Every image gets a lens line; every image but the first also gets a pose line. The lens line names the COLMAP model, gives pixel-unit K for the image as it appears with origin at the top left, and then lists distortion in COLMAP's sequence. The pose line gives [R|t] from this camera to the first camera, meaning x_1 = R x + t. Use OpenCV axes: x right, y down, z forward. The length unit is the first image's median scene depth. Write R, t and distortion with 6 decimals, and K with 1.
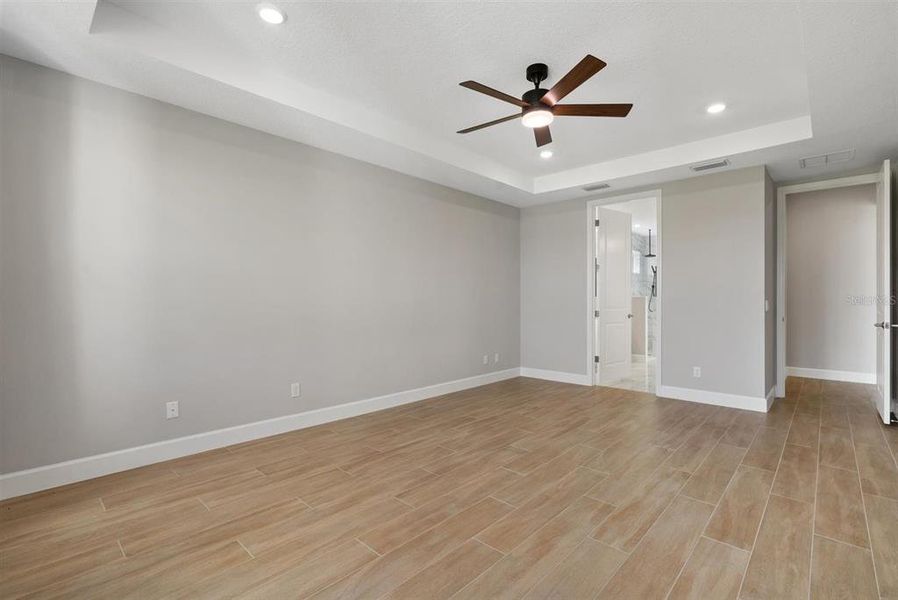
lens RADIAL K [[409.6, 0, 447.3], [0, 409.6, 298.2], [0, 0, 1]] dist [-0.002013, 0.001334]
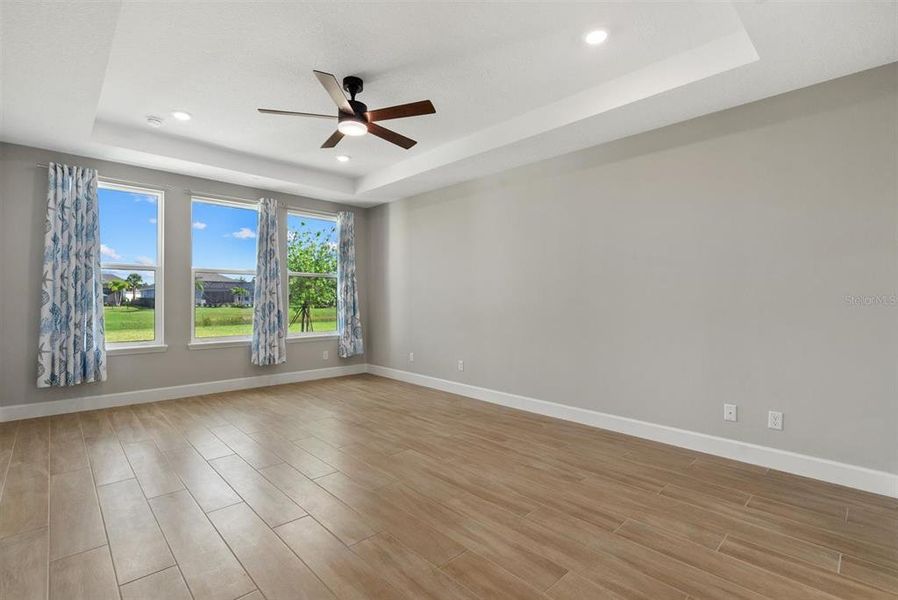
lens RADIAL K [[409.6, 0, 446.0], [0, 409.6, 300.8], [0, 0, 1]] dist [-0.002013, 0.001334]
pose [[-0.052021, -0.001720, -0.998645, 0.978648], [0.000025, 0.999999, -0.001724, 0.009911], [0.998646, -0.000115, -0.052021, 1.001302]]
